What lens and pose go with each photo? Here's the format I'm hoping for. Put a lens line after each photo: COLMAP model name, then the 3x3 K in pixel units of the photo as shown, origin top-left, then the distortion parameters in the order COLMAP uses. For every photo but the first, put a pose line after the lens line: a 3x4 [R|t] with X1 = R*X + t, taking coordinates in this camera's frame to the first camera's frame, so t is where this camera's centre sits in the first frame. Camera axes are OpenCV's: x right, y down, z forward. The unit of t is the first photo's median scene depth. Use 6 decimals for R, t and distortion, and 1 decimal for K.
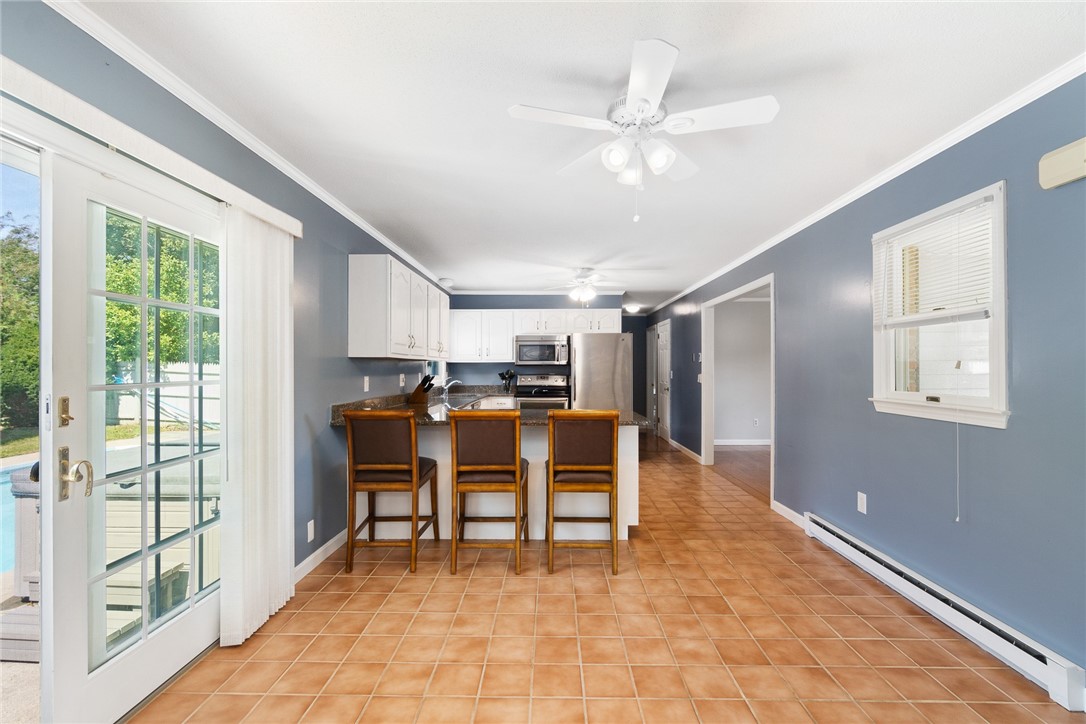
lens RADIAL K [[469.8, 0, 540.1], [0, 469.8, 364.8], [0, 0, 1]] dist [0.001448, 0.000119]
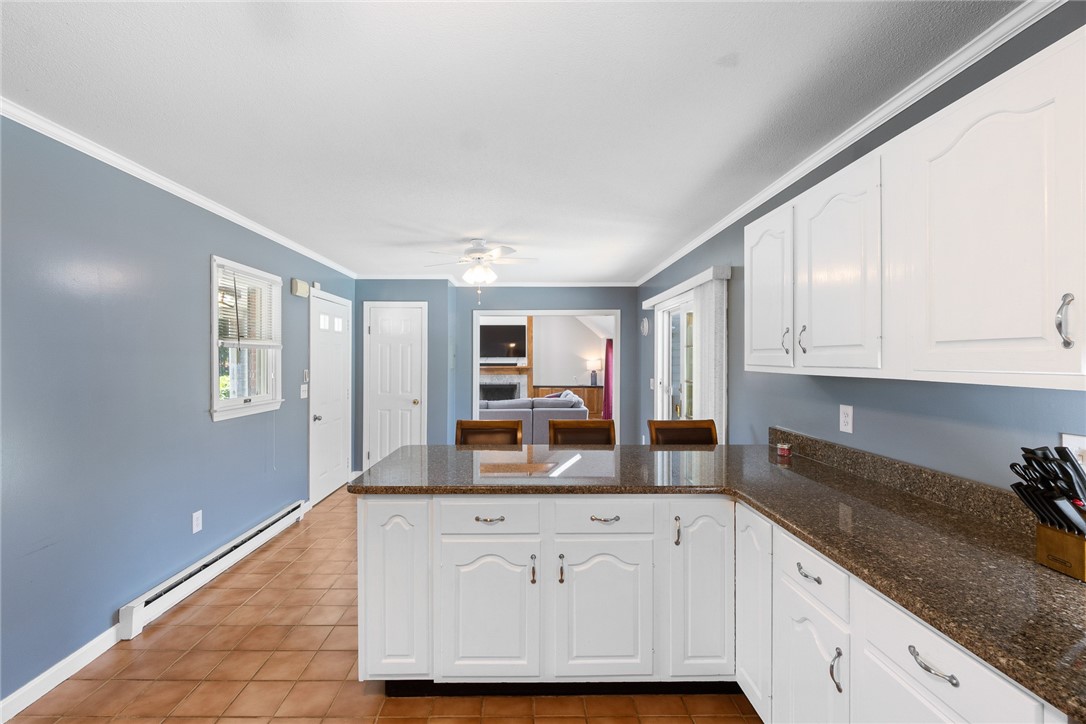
lens RADIAL K [[469.8, 0, 540.1], [0, 469.8, 364.8], [0, 0, 1]] dist [0.001448, 0.000119]
pose [[-0.997565, 0.000686, -0.069740, 0.029714], [0.000244, 0.999980, 0.006349, -0.023506], [0.069743, 0.006316, -0.997545, 1.296513]]
